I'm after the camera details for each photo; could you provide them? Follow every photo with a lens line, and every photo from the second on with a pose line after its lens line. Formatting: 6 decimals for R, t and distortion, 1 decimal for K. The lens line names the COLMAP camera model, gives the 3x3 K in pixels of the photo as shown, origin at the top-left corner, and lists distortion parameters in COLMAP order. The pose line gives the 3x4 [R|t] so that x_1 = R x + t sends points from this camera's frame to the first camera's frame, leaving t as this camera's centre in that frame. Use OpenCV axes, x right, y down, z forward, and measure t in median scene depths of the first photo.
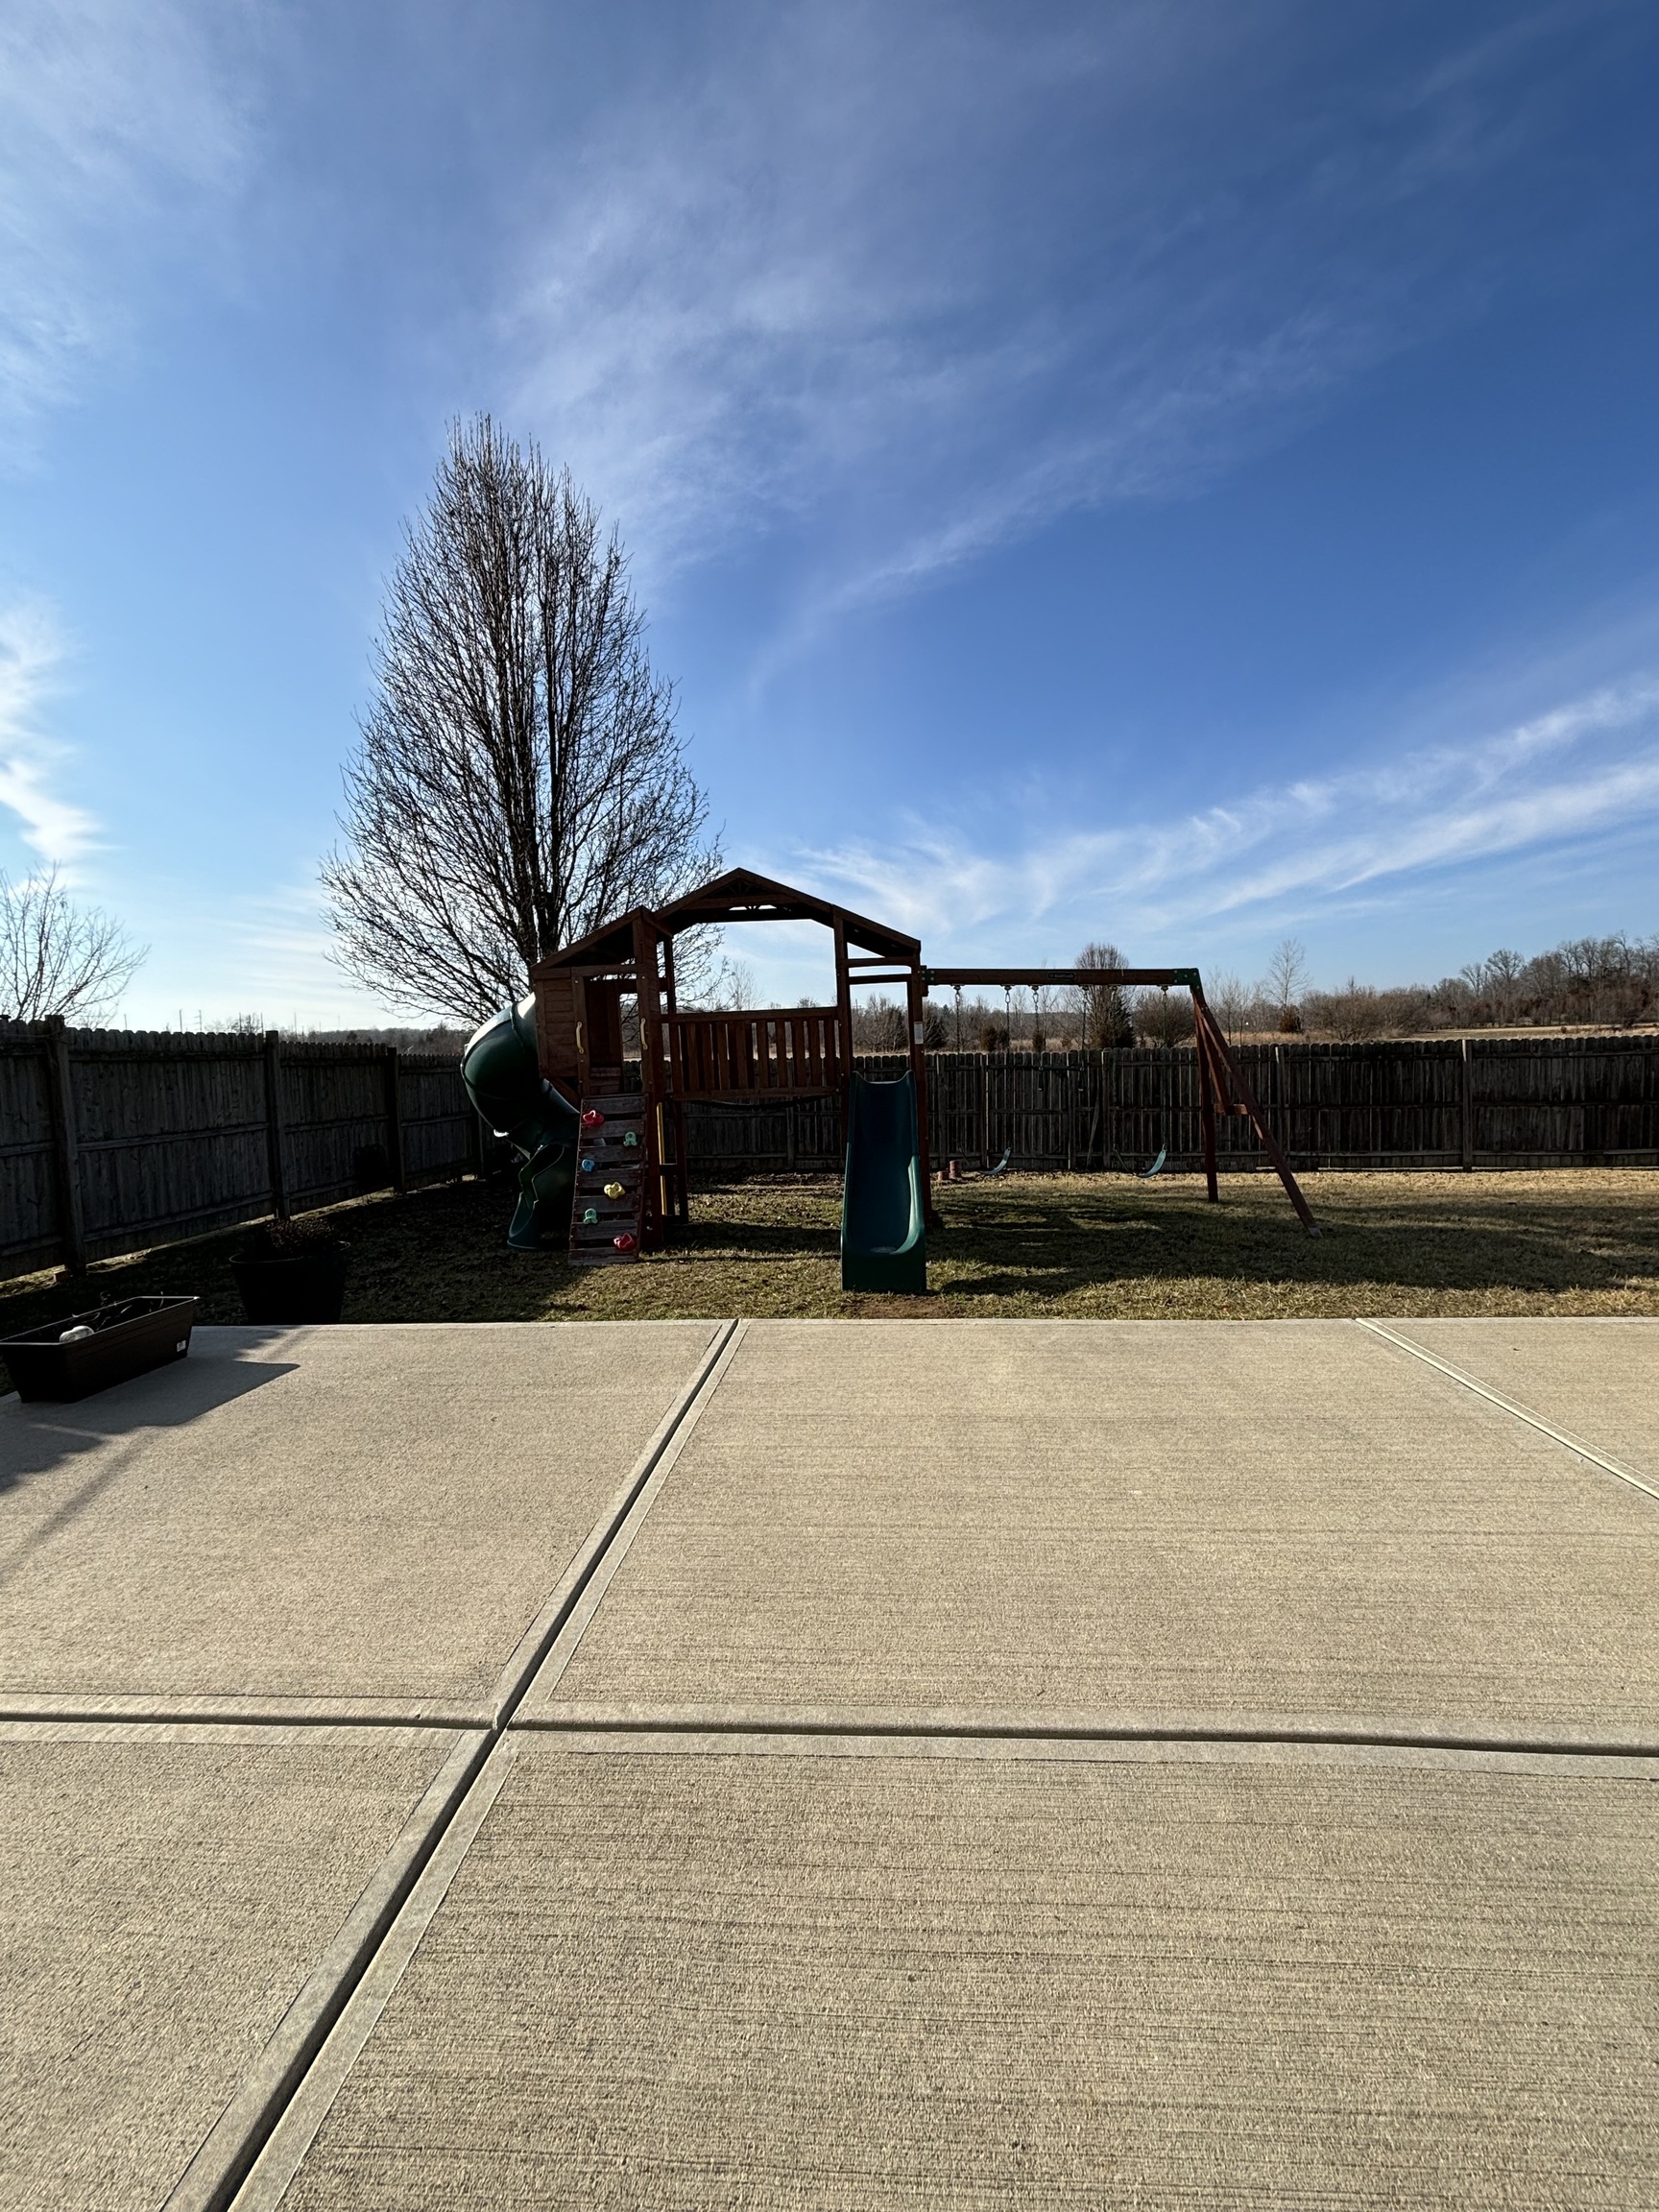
lens RADIAL K [[919.1, 0, 829.5], [0, 919.1, 1106.0], [0, 0, 1]] dist [-0.002990, 0.000354]
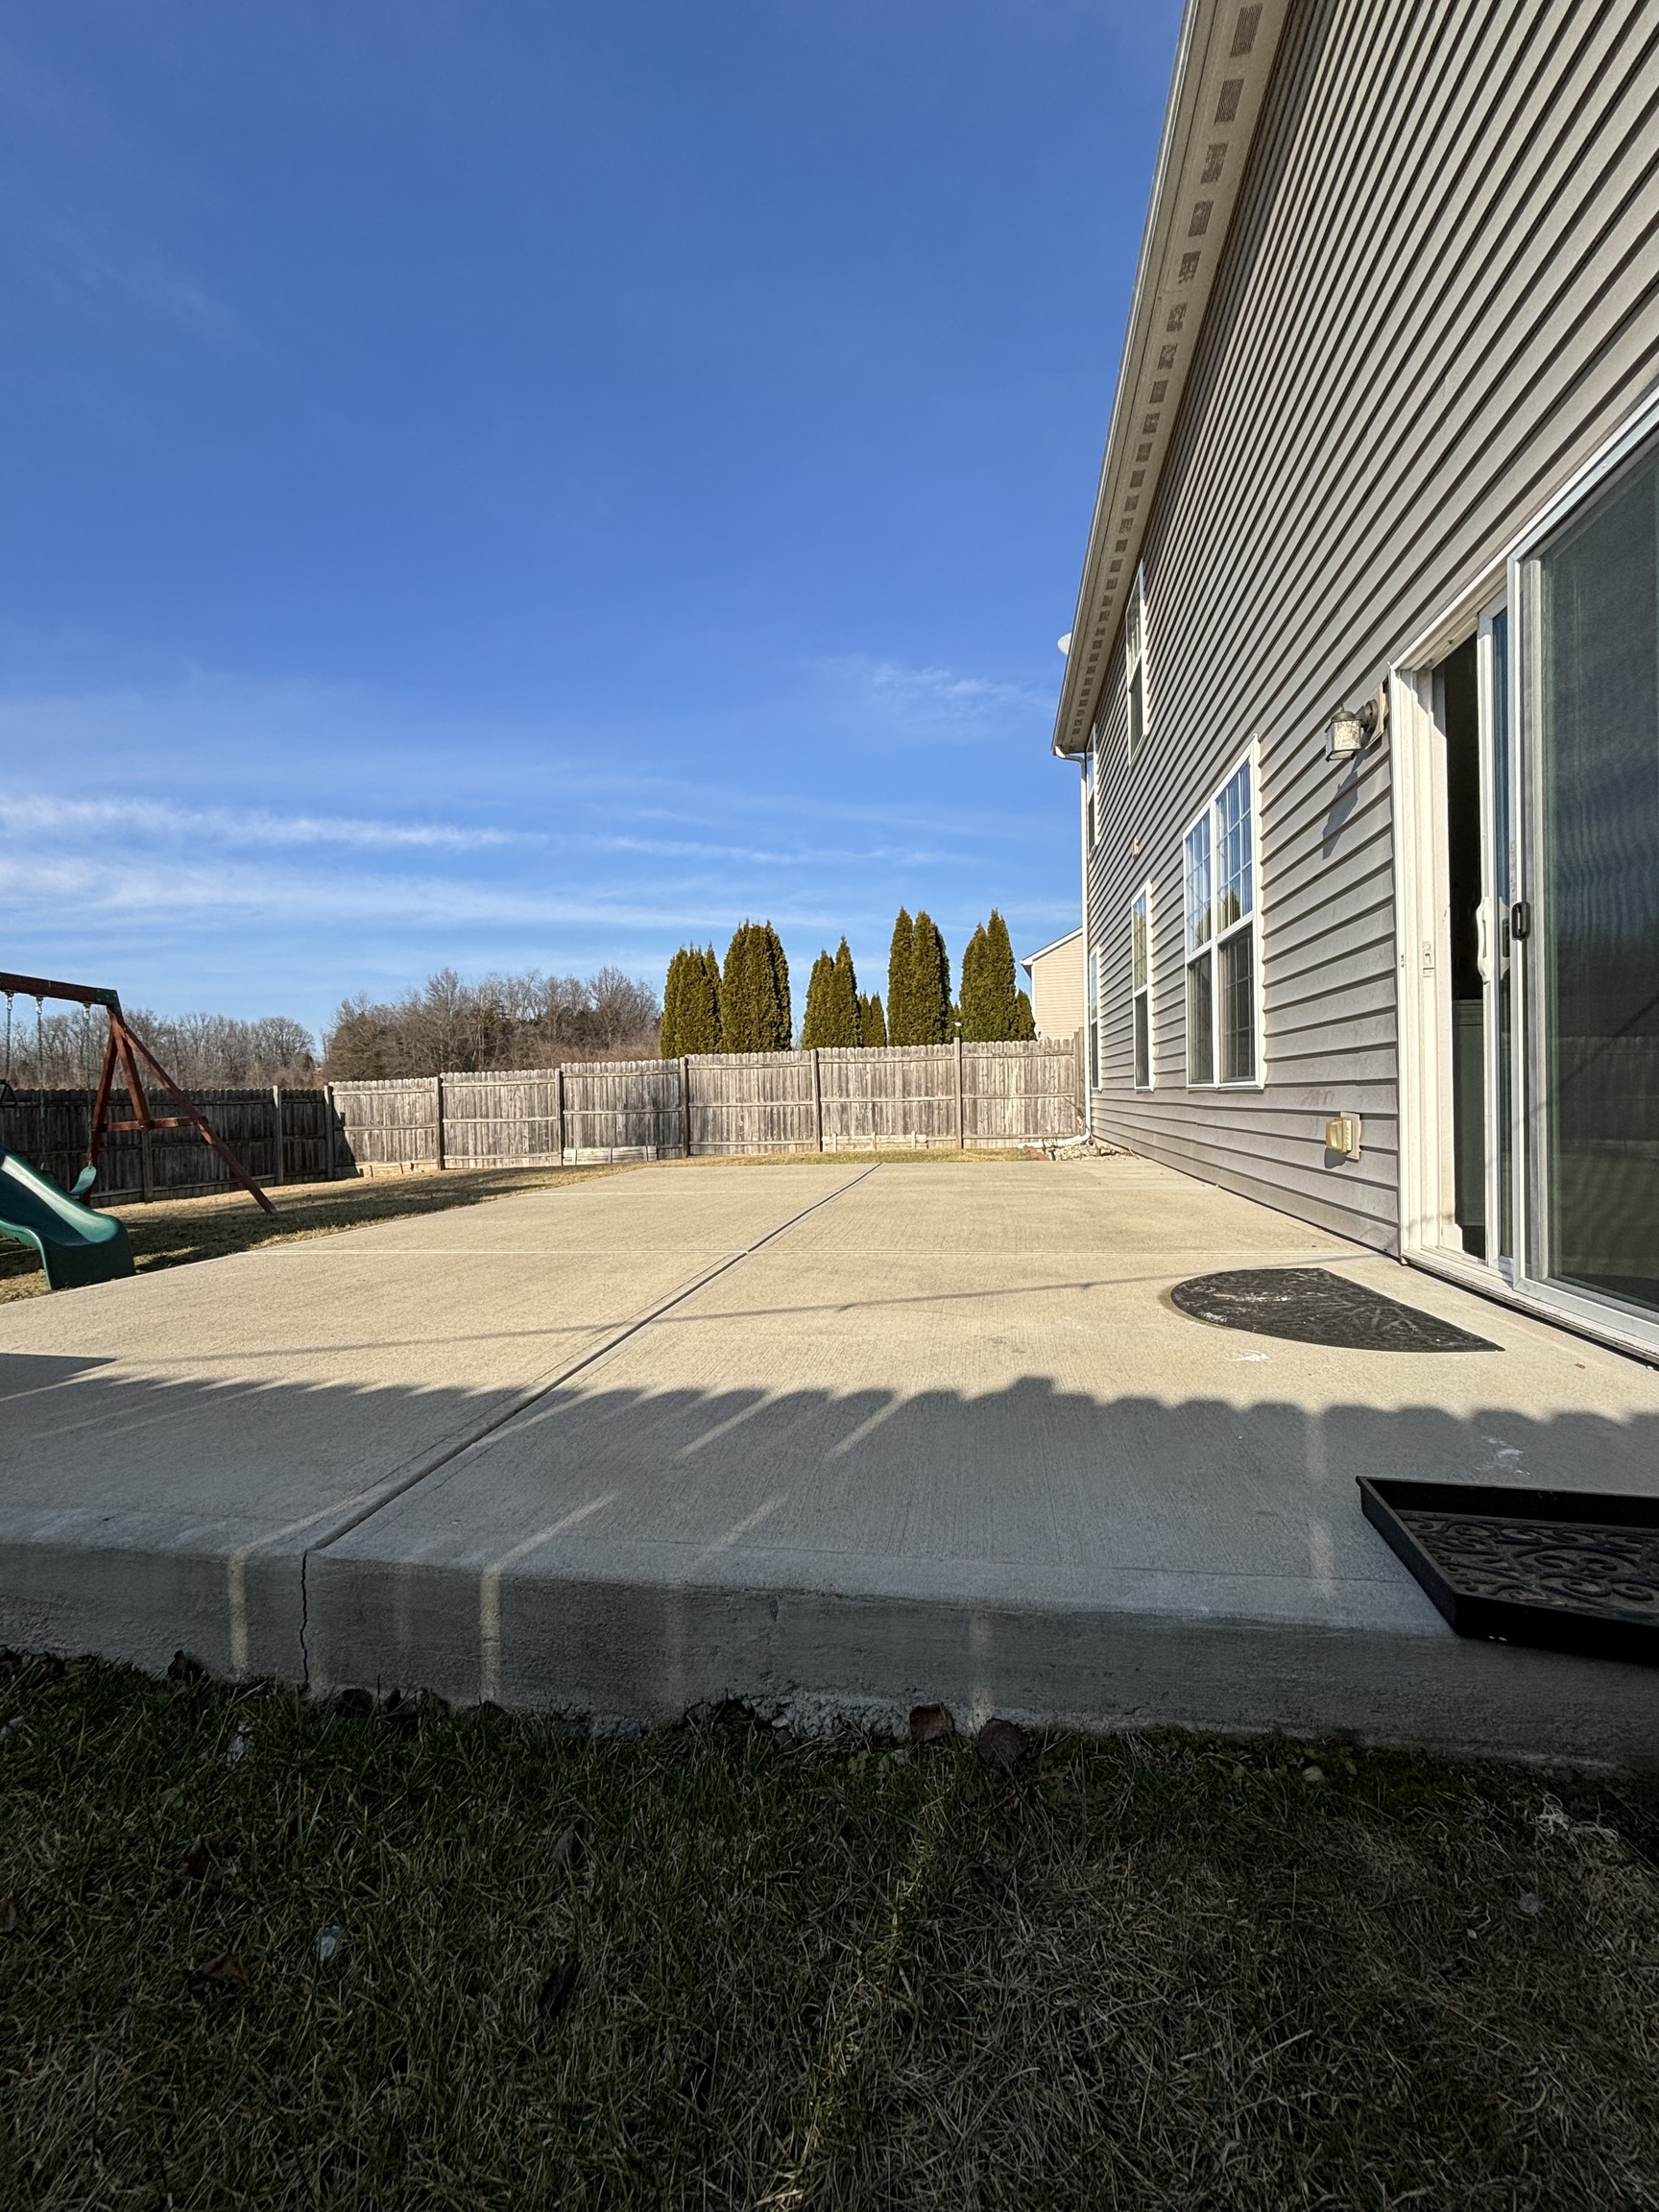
lens RADIAL K [[914.6, 0, 824.8], [0, 914.6, 1113.1], [0, 0, 1]] dist [-0.002661, -0.000261]
pose [[0.102247, 0.010427, 0.994704, -0.332153], [0.077707, 0.996806, -0.018437, 0.043214], [-0.991719, 0.079180, 0.101110, 0.061004]]
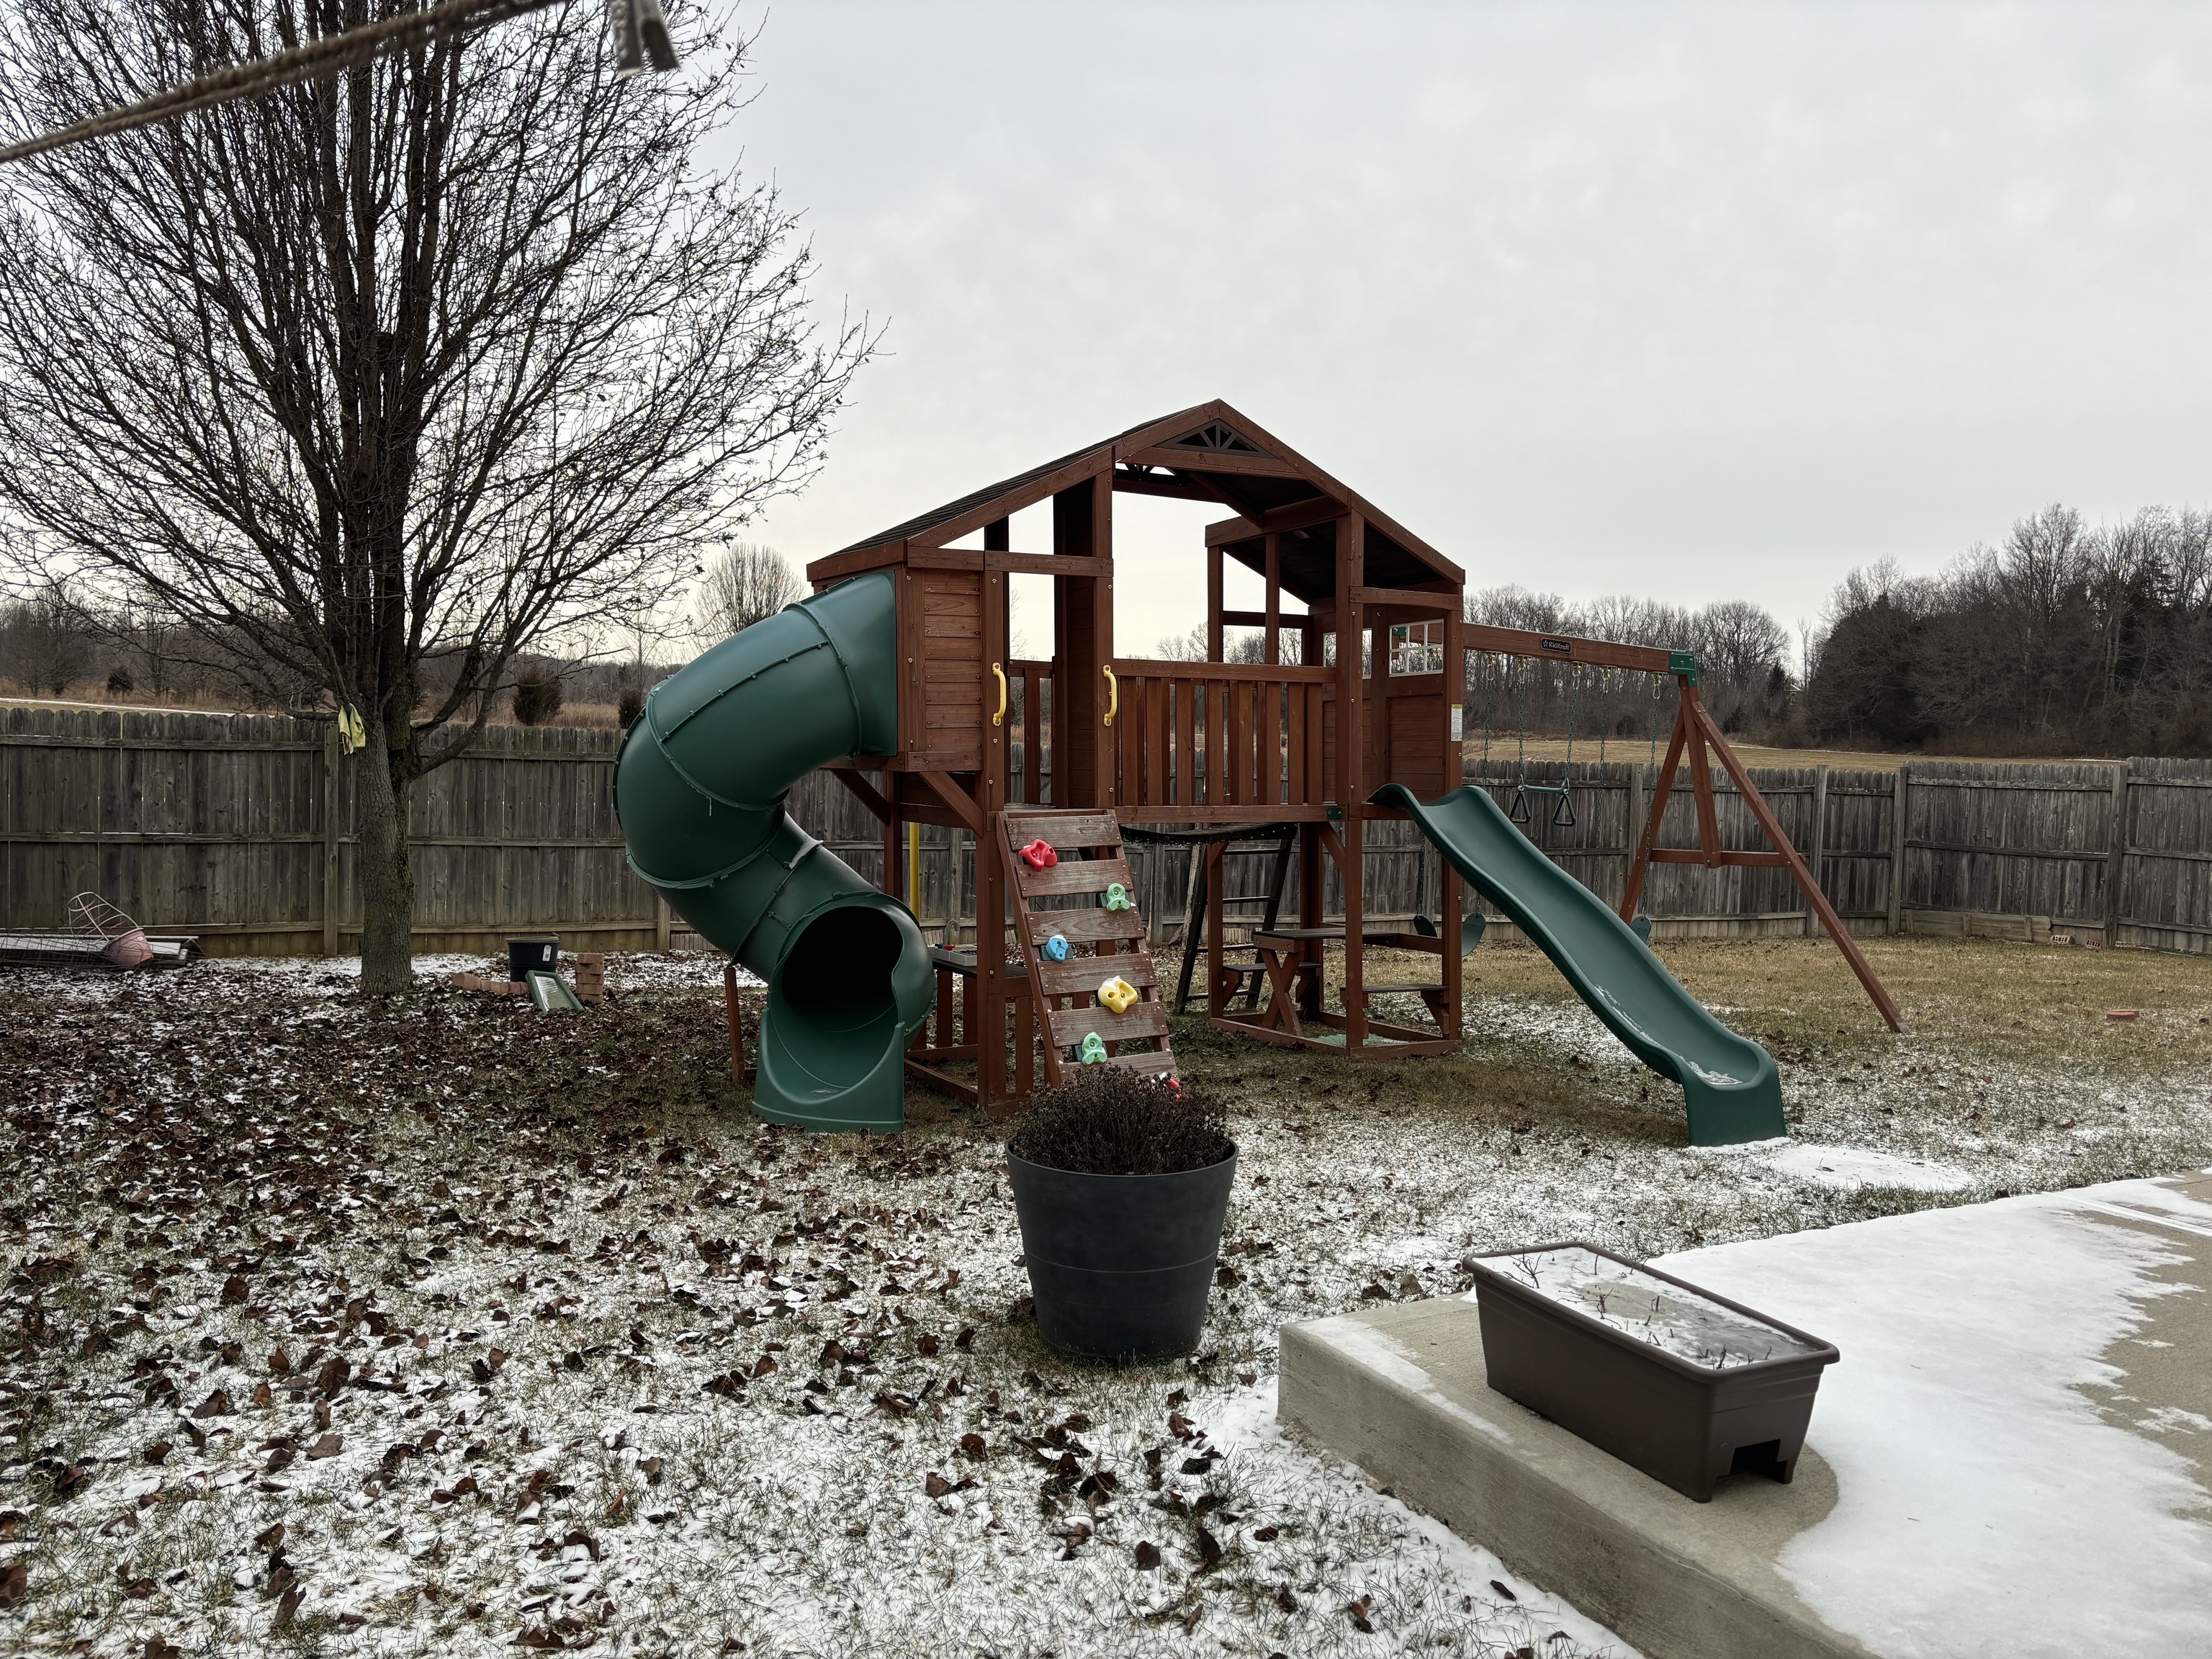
lens RADIAL K [[1657.0, 0, 1108.4], [0, 1657.0, 819.0], [0, 0, 1]] dist [0.019771, -0.000374]
pose [[0.836101, 0.031225, 0.547687, -0.386551], [-0.027518, 0.999509, -0.014976, 0.003683], [-0.547885, -0.002550, 0.836550, 0.119310]]
